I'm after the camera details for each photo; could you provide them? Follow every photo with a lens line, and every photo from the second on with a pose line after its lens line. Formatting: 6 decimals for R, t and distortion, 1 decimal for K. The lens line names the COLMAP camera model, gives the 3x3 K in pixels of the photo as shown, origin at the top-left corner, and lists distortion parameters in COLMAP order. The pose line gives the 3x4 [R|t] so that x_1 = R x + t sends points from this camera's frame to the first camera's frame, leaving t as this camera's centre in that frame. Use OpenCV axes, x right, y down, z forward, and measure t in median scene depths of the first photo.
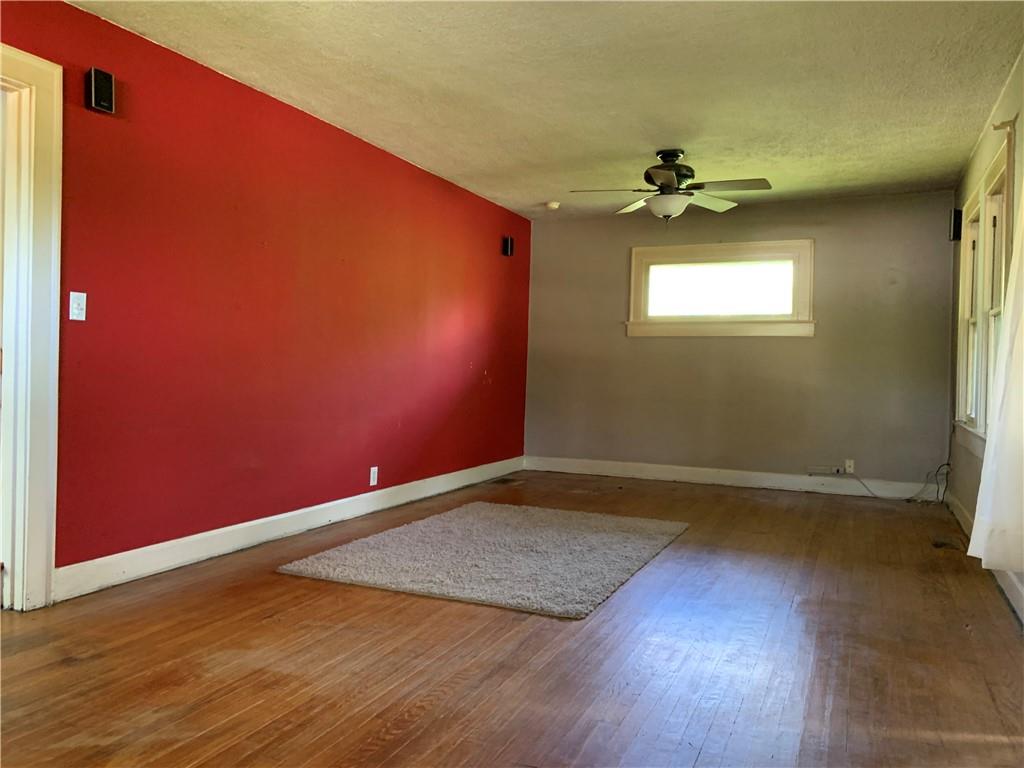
lens RADIAL K [[793.3, 0, 507.0], [0, 793.3, 374.5], [0, 0, 1]] dist [0.032365, -0.011125]
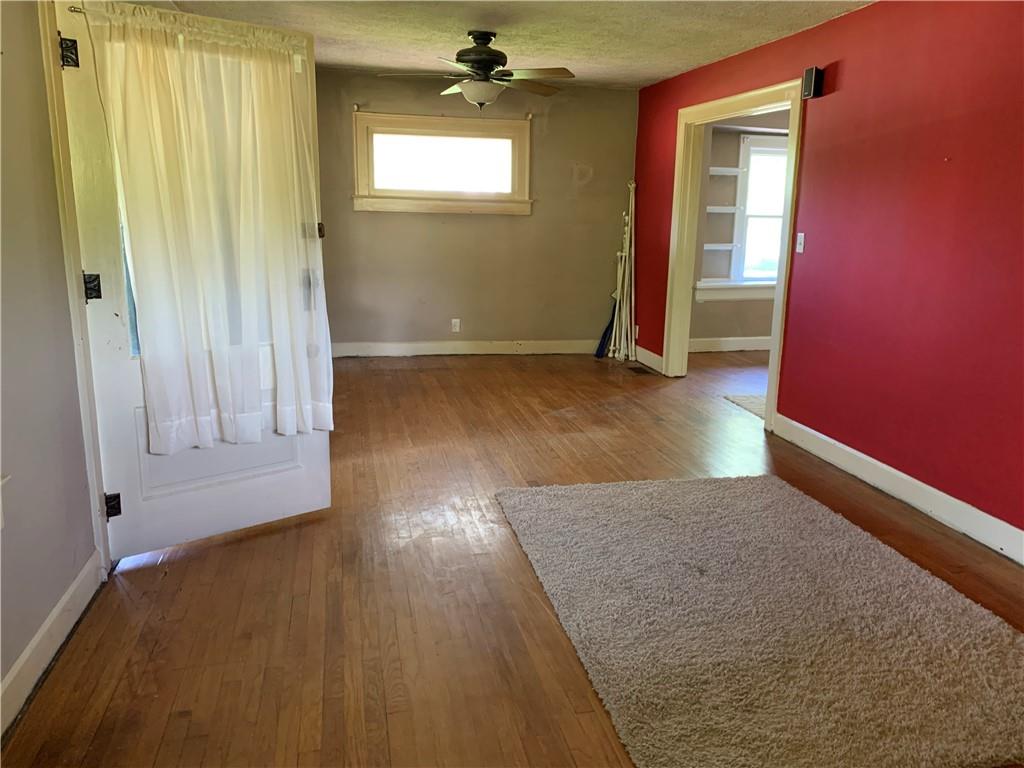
lens RADIAL K [[793.3, 0, 507.0], [0, 793.3, 374.5], [0, 0, 1]] dist [0.032365, -0.011125]
pose [[-0.808635, 0.086099, -0.581976, 0.959683], [-0.042817, 0.977997, 0.204179, -0.159566], [0.586750, 0.190025, -0.787156, 2.377528]]
